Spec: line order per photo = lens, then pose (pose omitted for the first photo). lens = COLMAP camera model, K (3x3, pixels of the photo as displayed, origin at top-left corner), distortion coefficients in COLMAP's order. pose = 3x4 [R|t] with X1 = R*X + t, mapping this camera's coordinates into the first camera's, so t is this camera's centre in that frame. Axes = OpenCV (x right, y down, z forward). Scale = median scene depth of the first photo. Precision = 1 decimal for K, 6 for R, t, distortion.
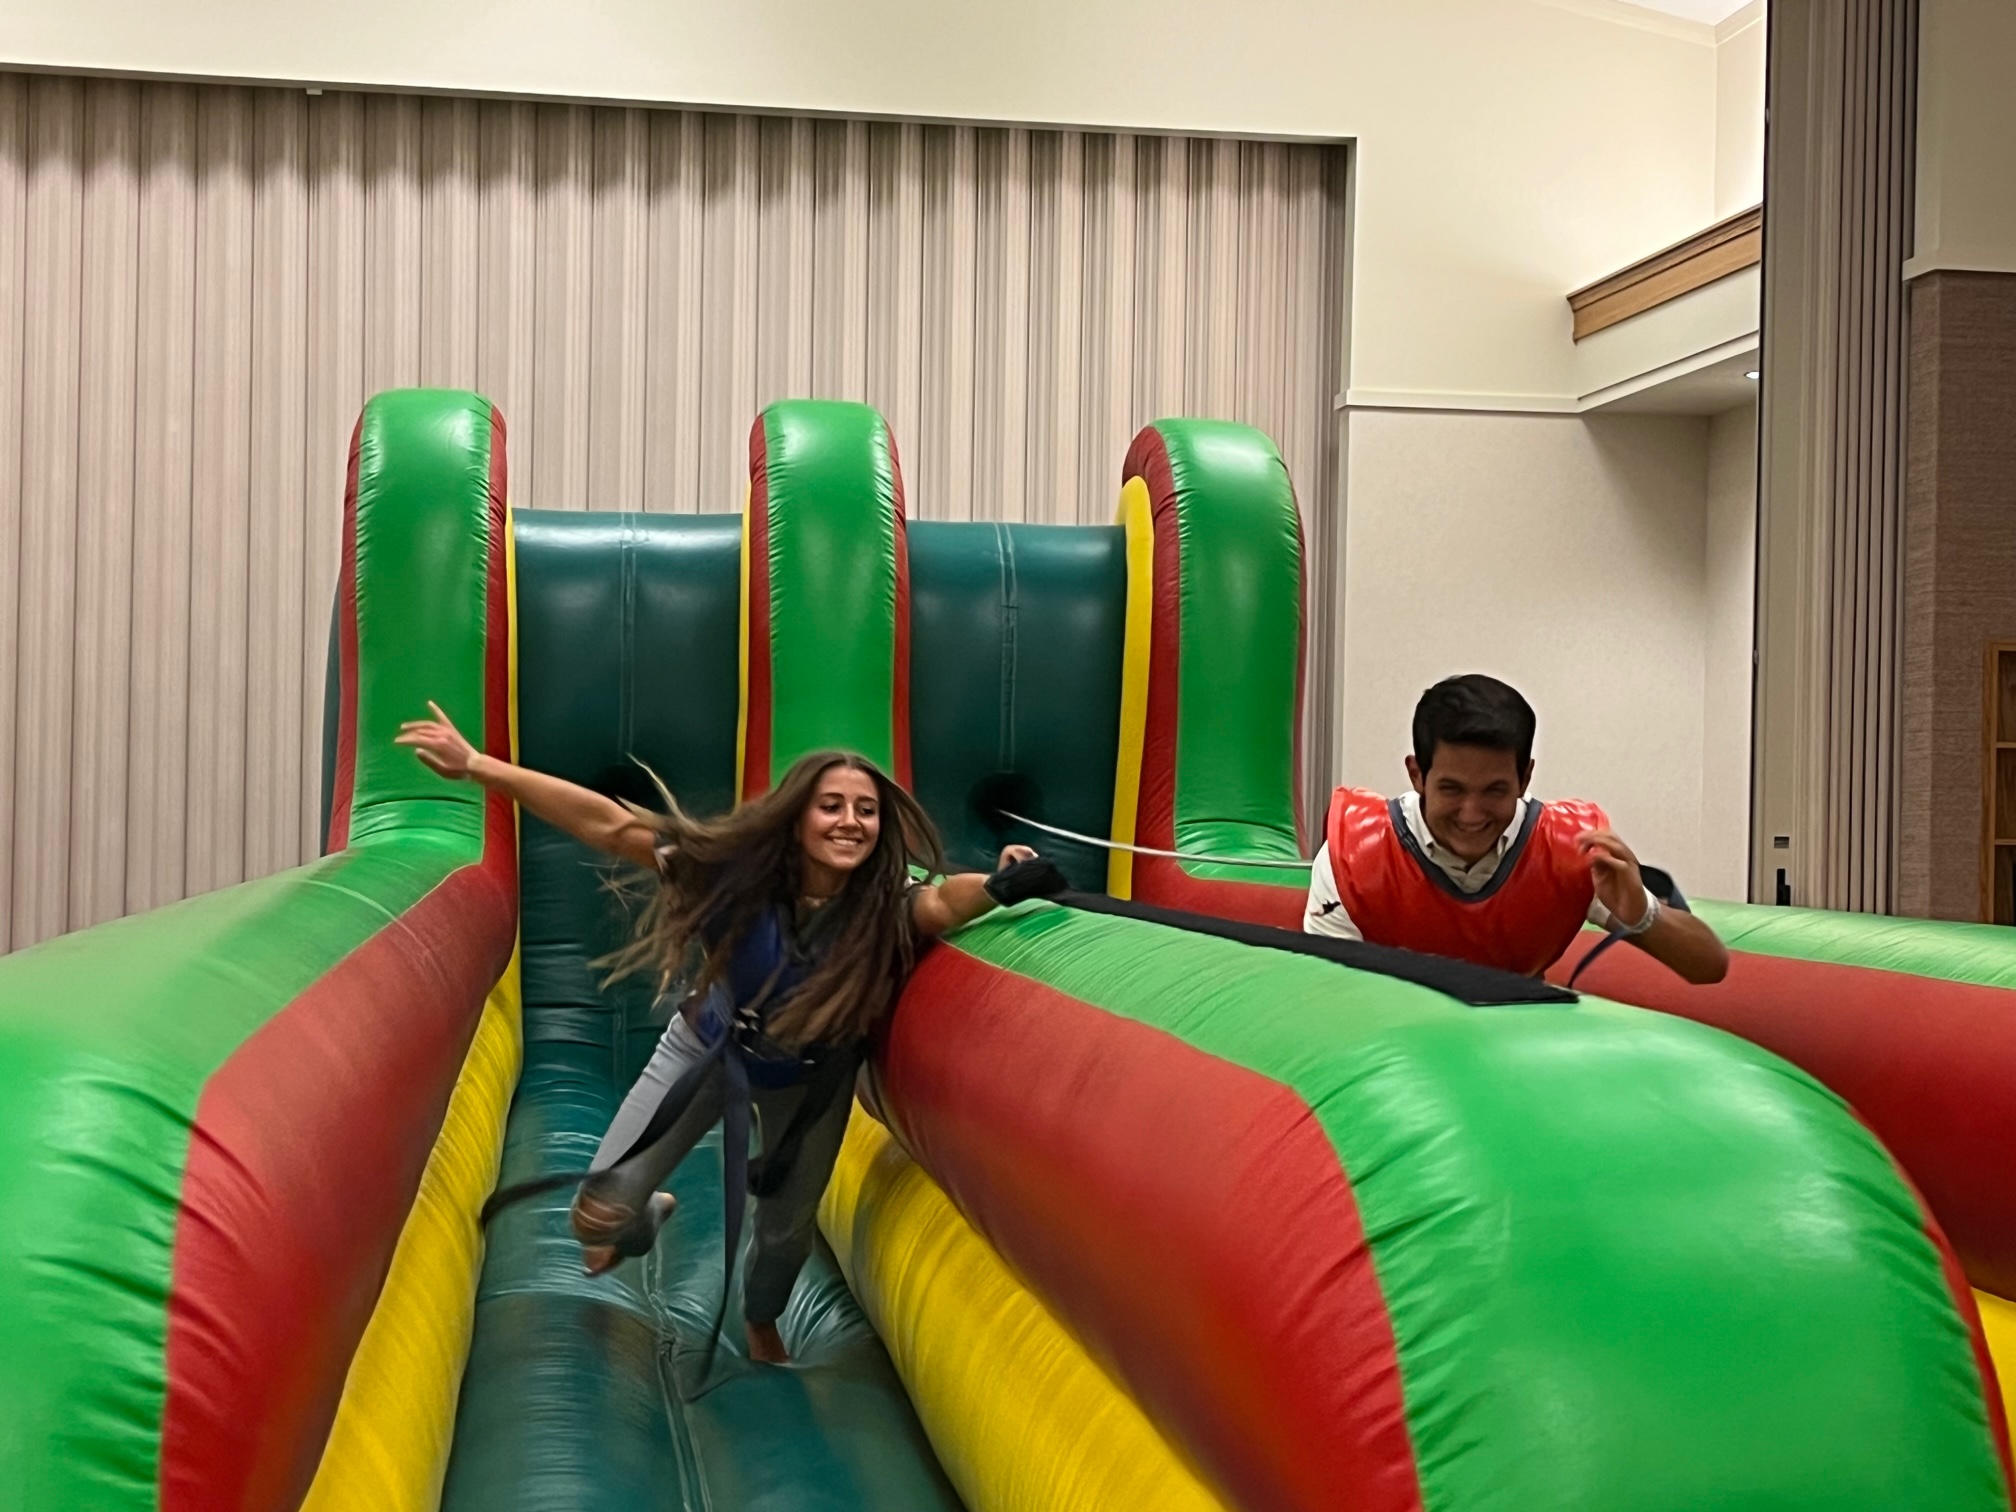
lens RADIAL K [[3001.9, 0, 1008.0], [0, 3001.9, 756.0], [0, 0, 1]] dist [0.010923, 0.024980]
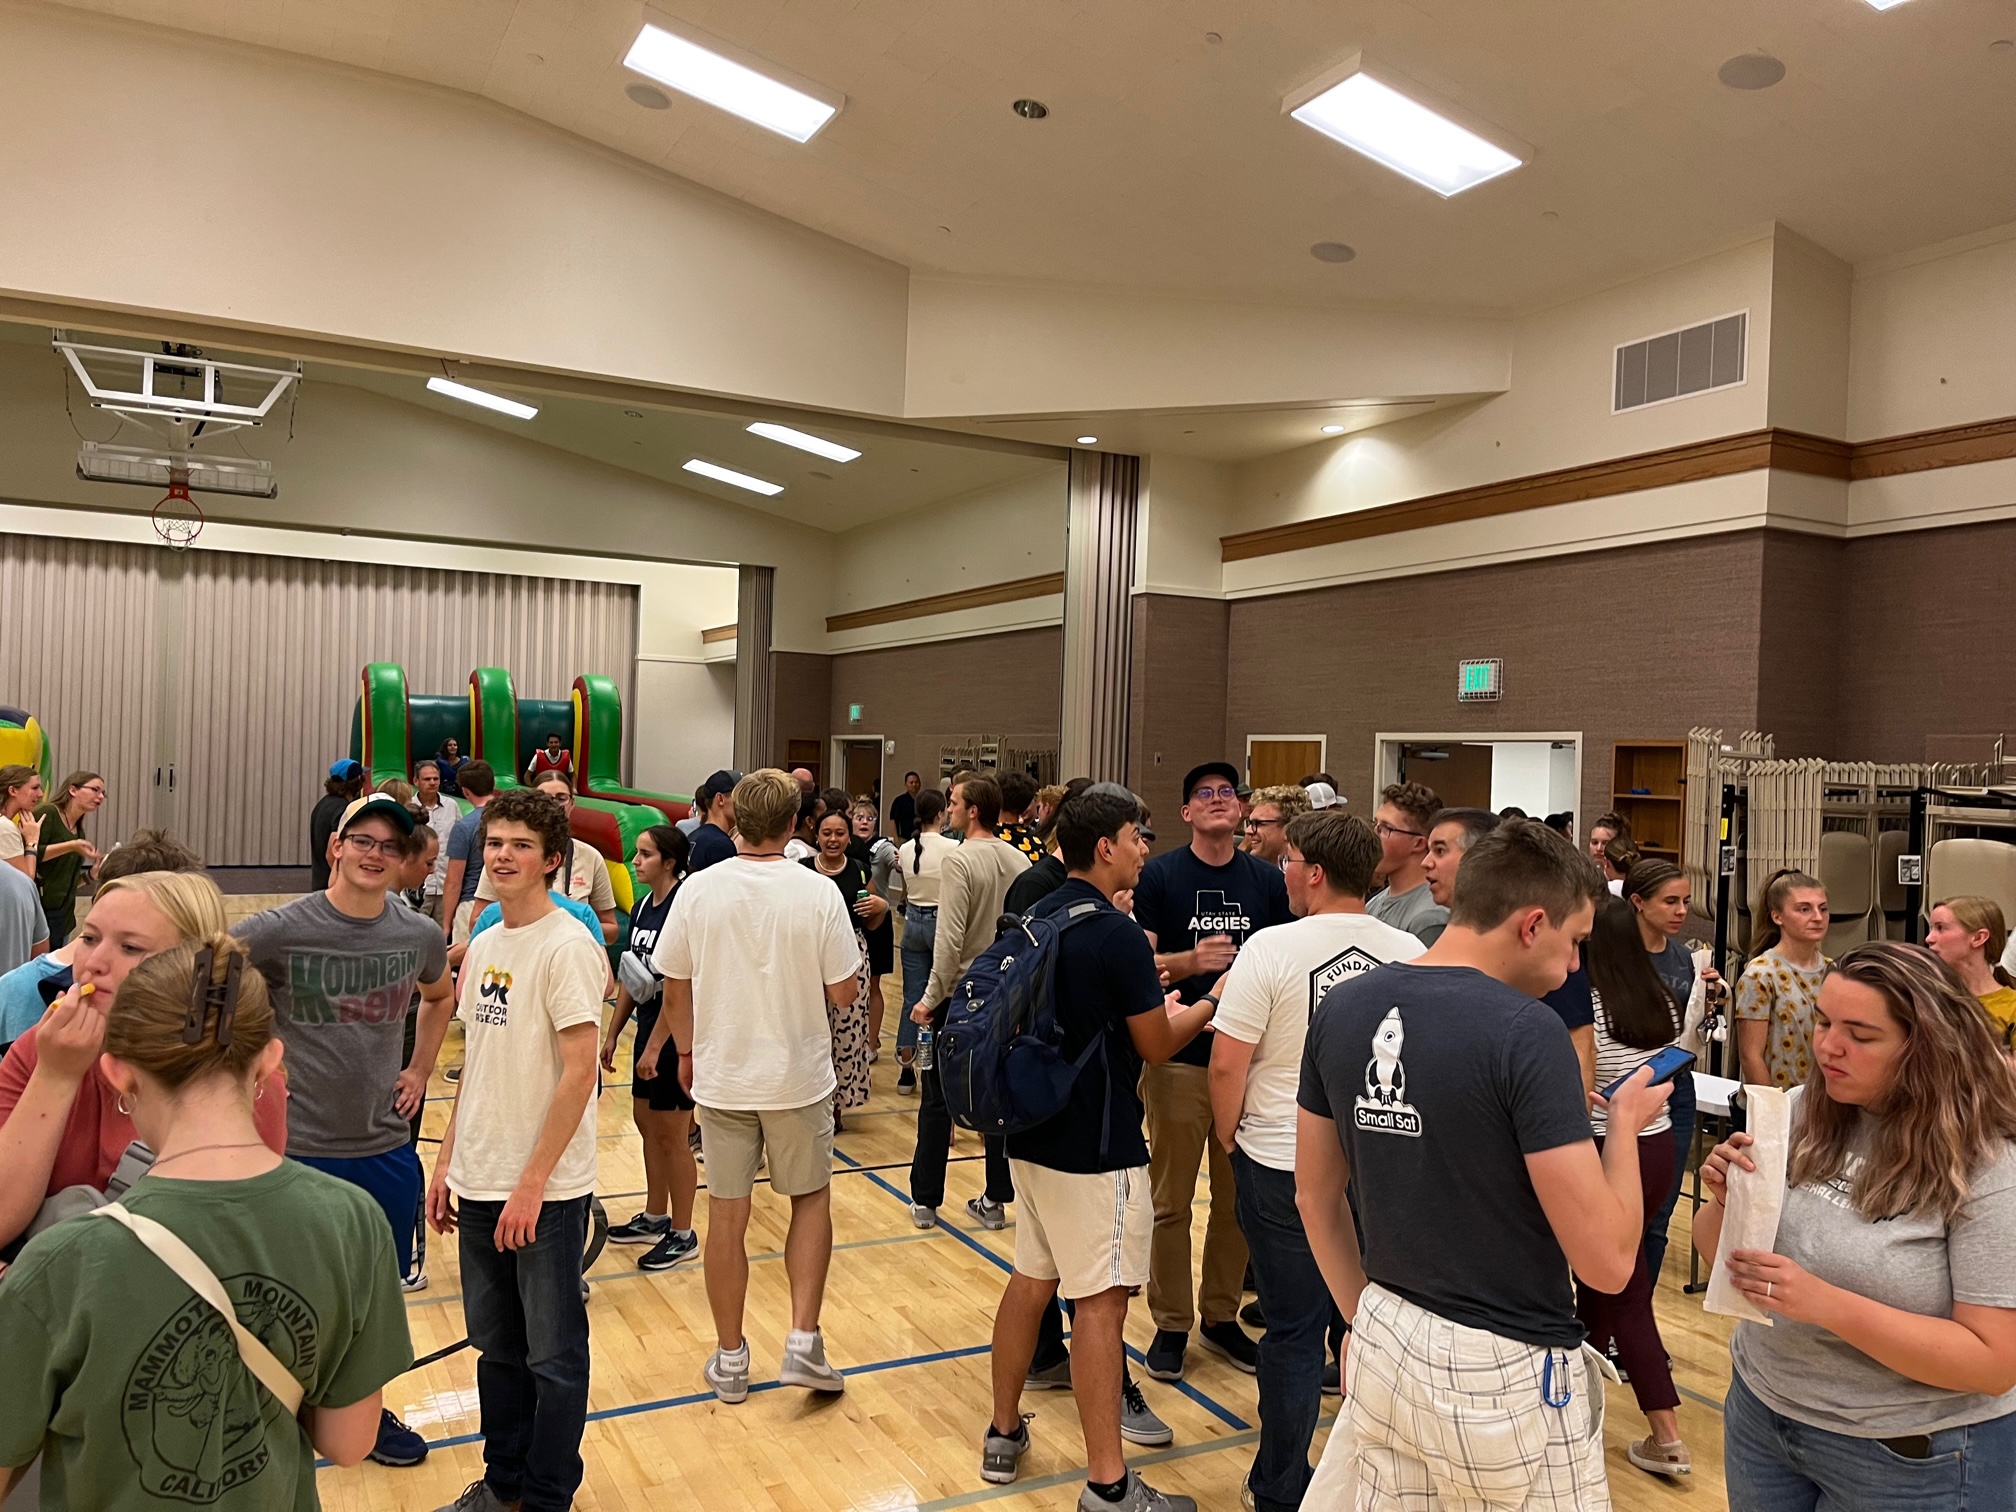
lens RADIAL K [[1546.7, 0, 1008.0], [0, 1546.7, 756.0], [0, 0, 1]] dist [0.066642, 0.001279]
pose [[0.947498, 0.016959, 0.319311, -0.064546], [-0.023434, 0.999590, 0.016446, -0.047212], [-0.318901, -0.023066, 0.947507, -1.005806]]
